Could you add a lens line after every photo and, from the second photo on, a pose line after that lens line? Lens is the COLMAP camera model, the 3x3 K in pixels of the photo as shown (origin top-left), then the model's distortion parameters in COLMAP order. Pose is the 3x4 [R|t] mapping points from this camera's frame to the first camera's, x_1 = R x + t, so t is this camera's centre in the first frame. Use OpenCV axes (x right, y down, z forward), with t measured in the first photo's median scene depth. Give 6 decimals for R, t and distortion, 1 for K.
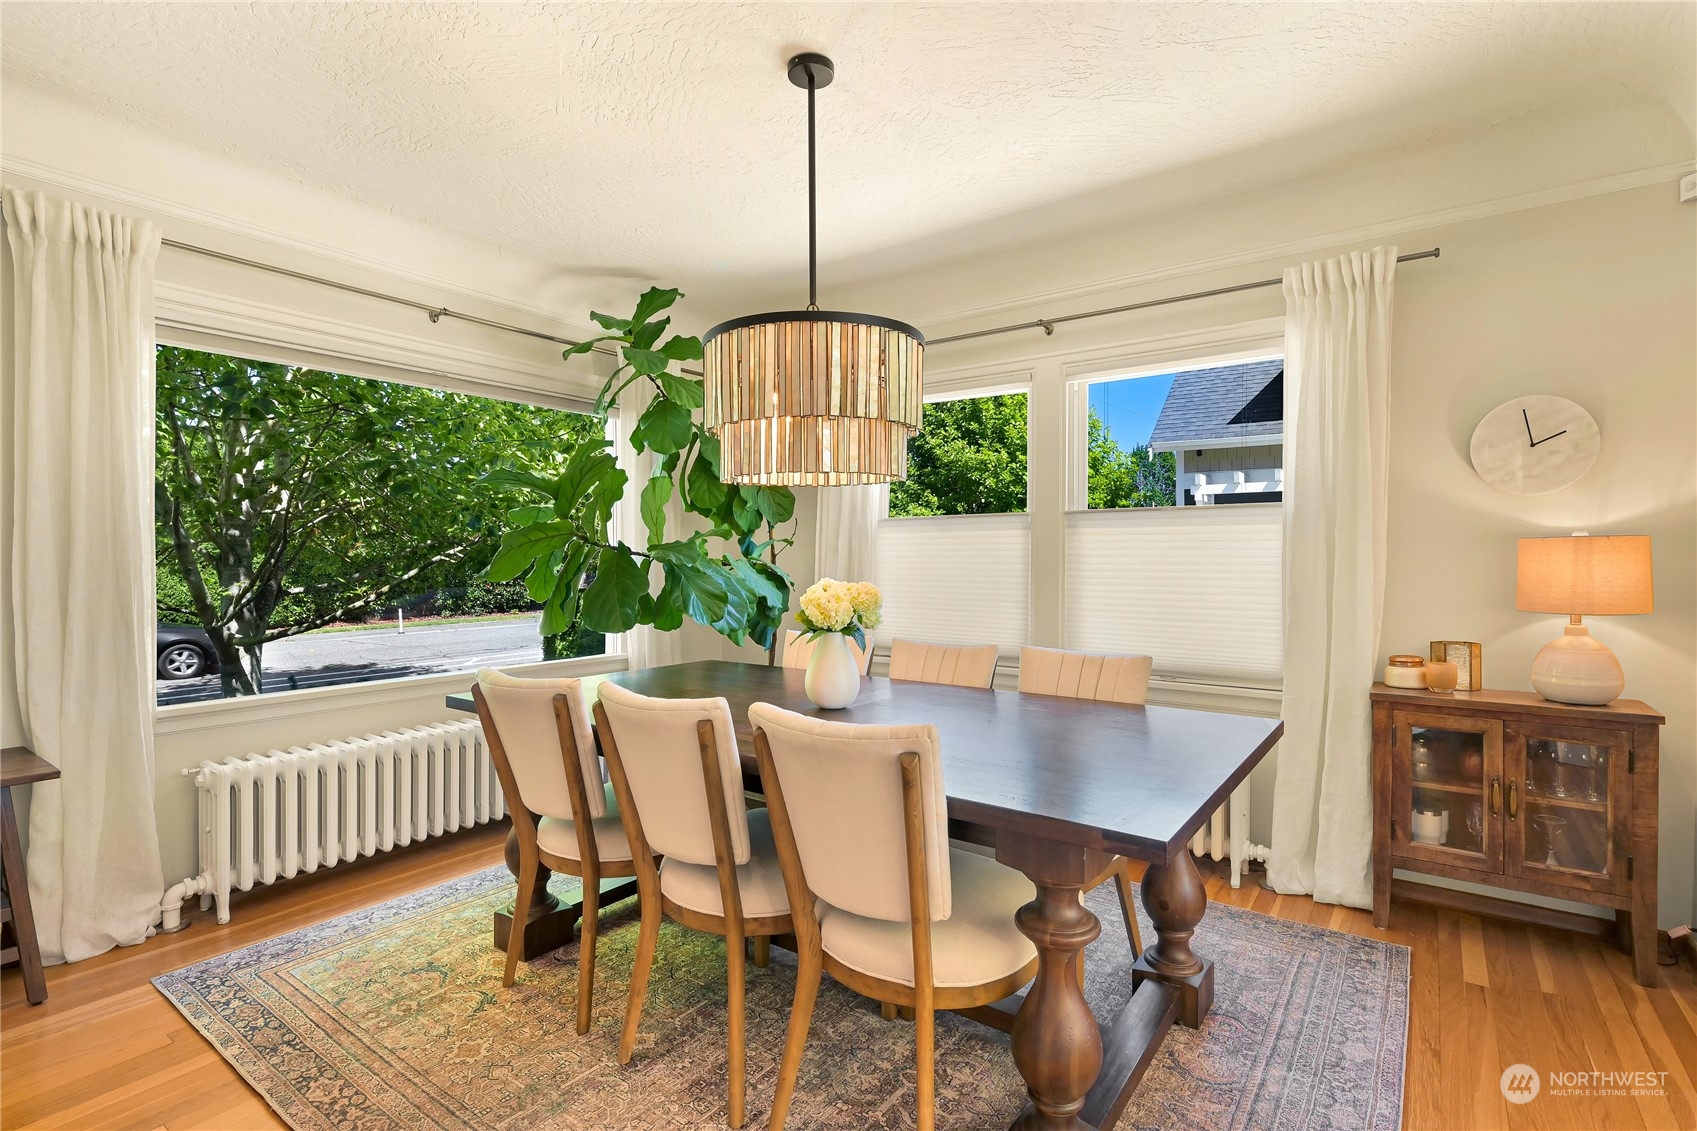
lens RADIAL K [[802.6, 0, 848.4], [0, 802.6, 561.1], [0, 0, 1]] dist [-0.000179, -0.000118]
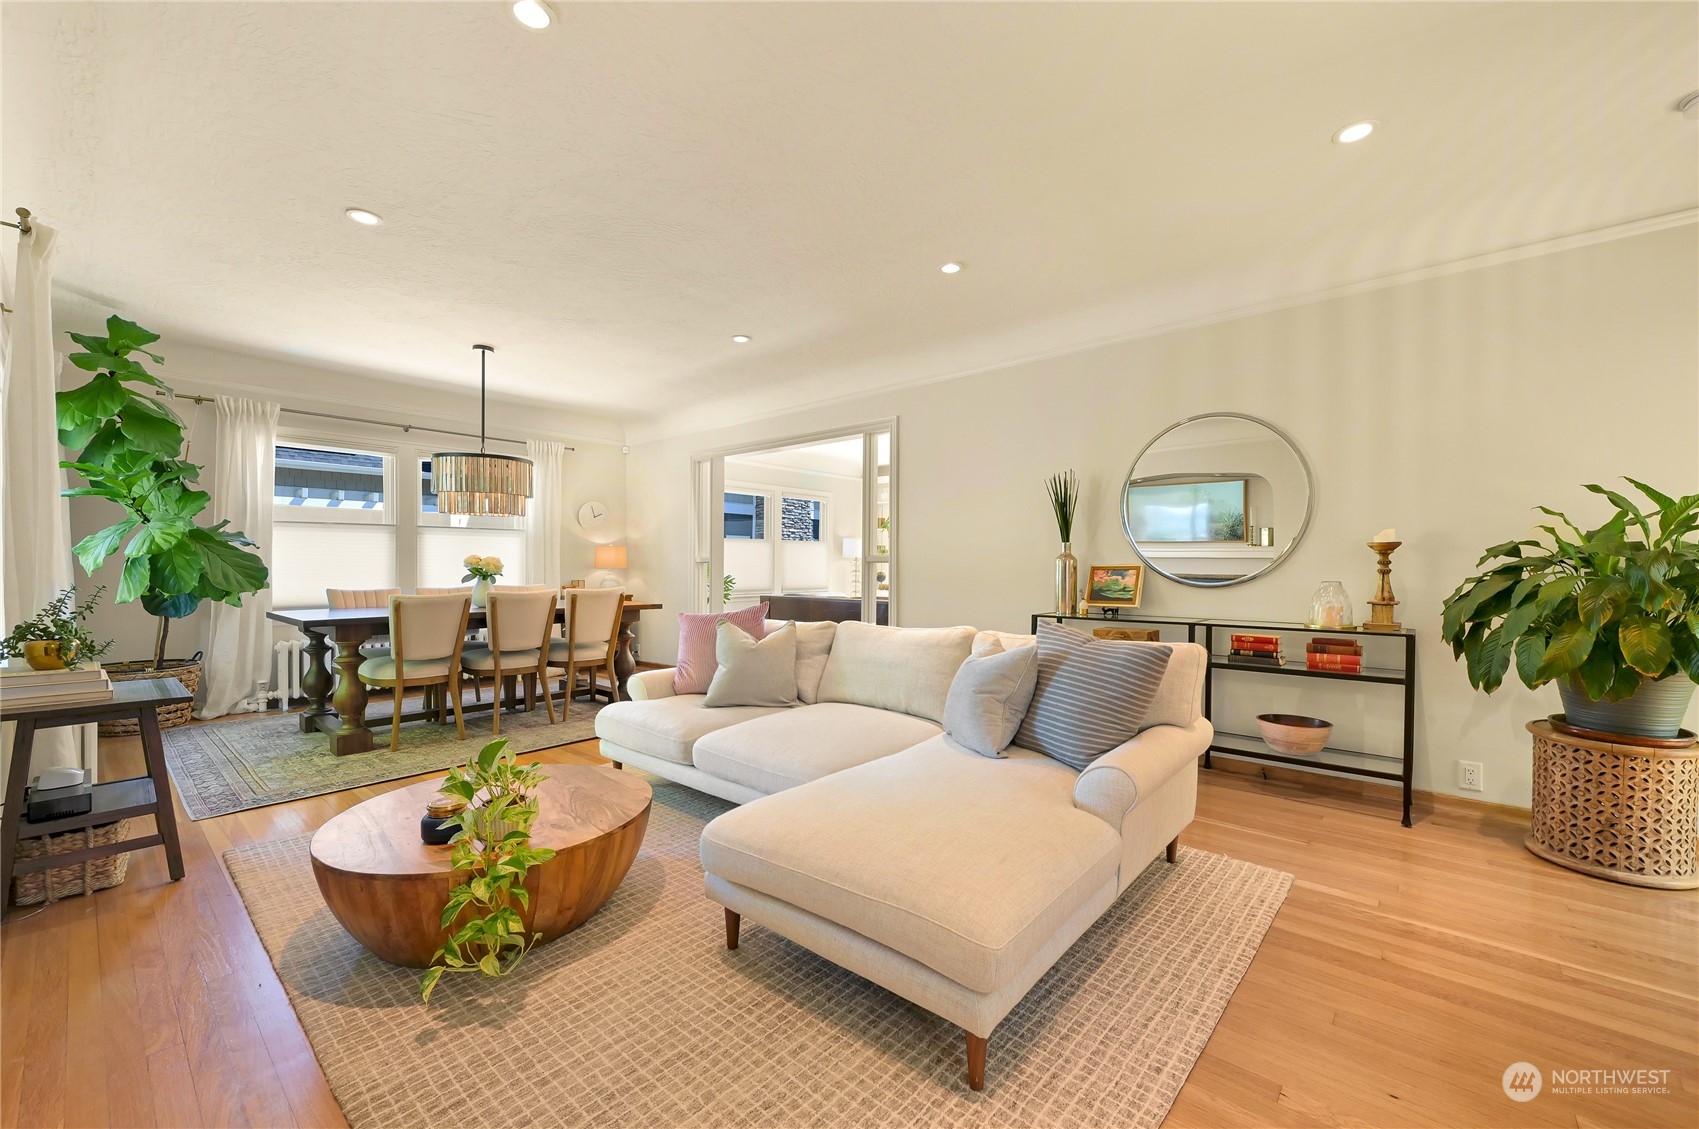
lens RADIAL K [[674.5, 0, 861.8], [0, 674.5, 574.5], [0, 0, 1]] dist [-0.001812, 0.000165]
pose [[0.077242, -0.014357, 0.996909, -1.745371], [0.002749, 0.999896, 0.014187, 0.048847], [-0.997009, 0.001644, 0.077273, -0.280914]]
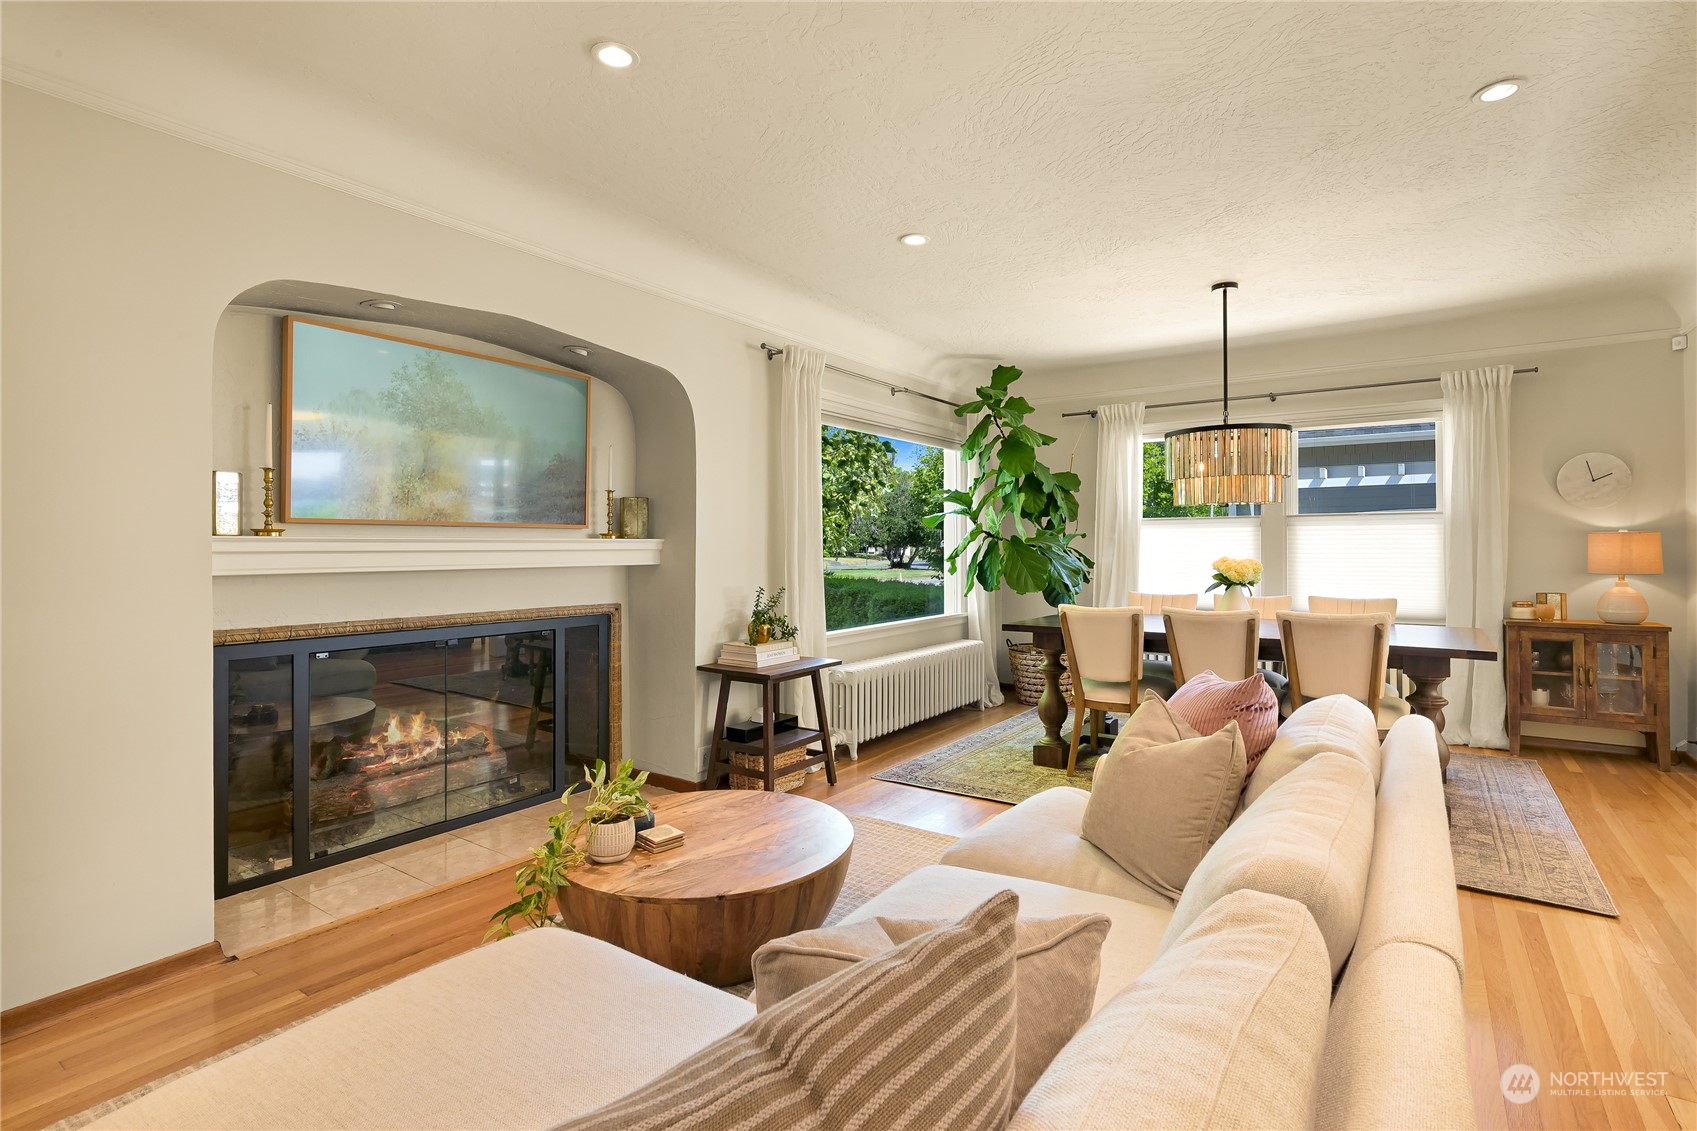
lens RADIAL K [[813.1, 0, 859.3], [0, 813.1, 536.6], [0, 0, 1]] dist [-0.000664, -0.000115]
pose [[0.999568, -0.003912, 0.029120, -0.829770], [0.004433, 0.999831, -0.017839, 0.004267], [-0.029045, 0.017961, 0.999417, -0.752323]]
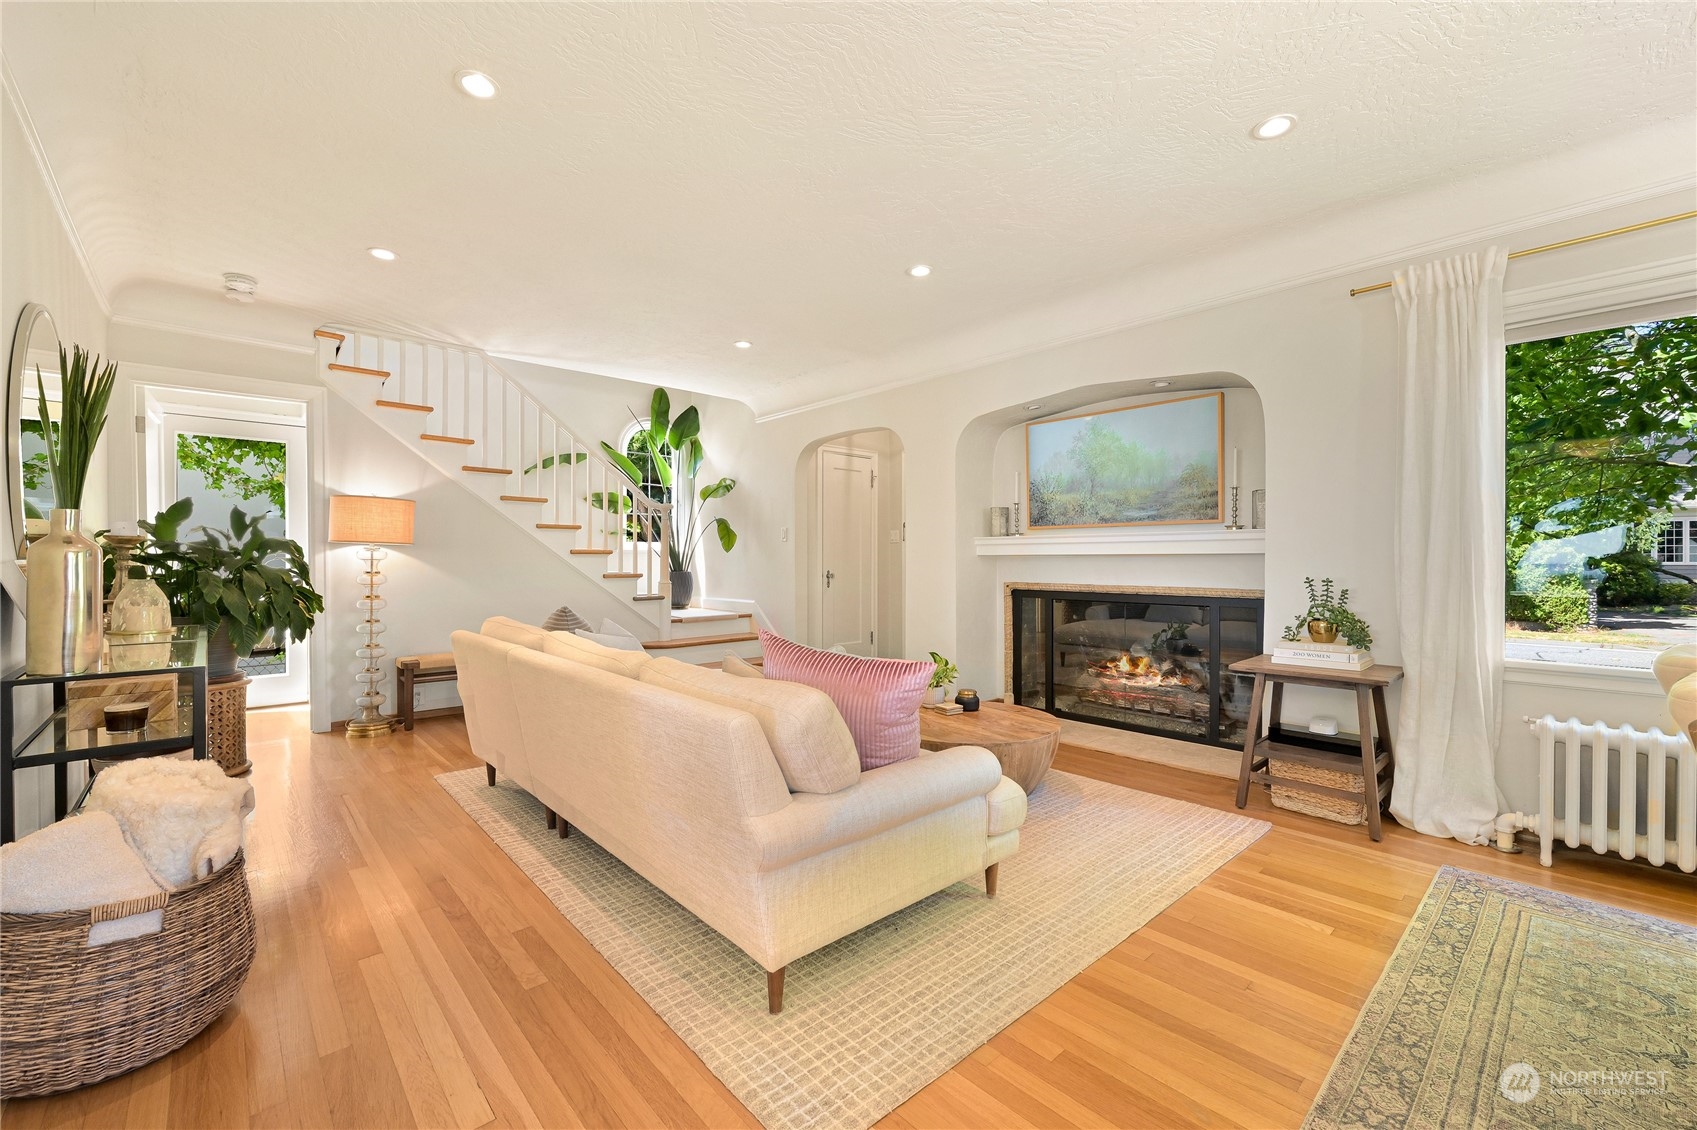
lens RADIAL K [[699.2, 0, 868.6], [0, 699.2, 561.4], [0, 0, 1]] dist [0.013016, -0.000001]
pose [[-0.180304, 0.001332, -0.983610, 0.327771], [-0.004665, 0.999987, 0.002210, 0.045086], [0.983600, 0.004987, -0.180296, 0.279134]]
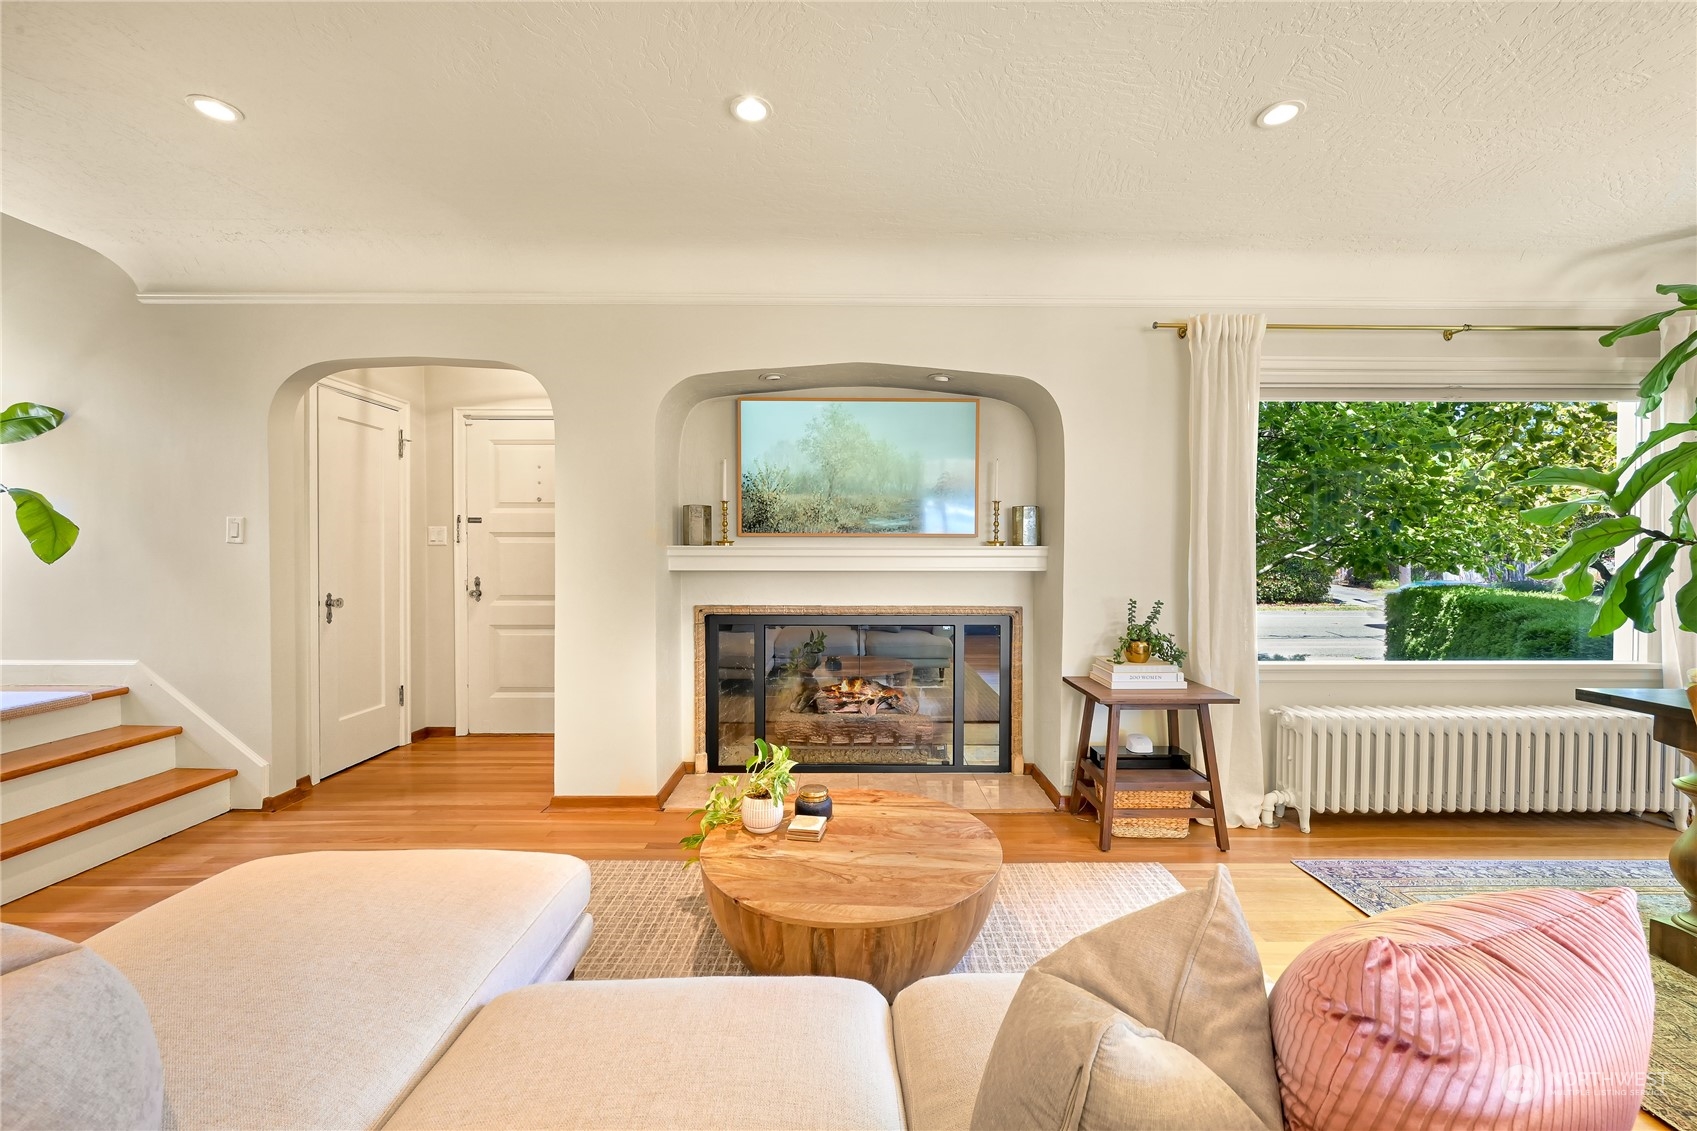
lens RADIAL K [[660.7, 0, 852.6], [0, 660.7, 561.2], [0, 0, 1]] dist [-0.000335, 0.000167]
pose [[0.595409, 0.009992, -0.803361, -0.359347], [-0.005552, 0.999950, 0.008322, 0.000036], [0.803404, -0.000494, 0.595434, -0.249884]]
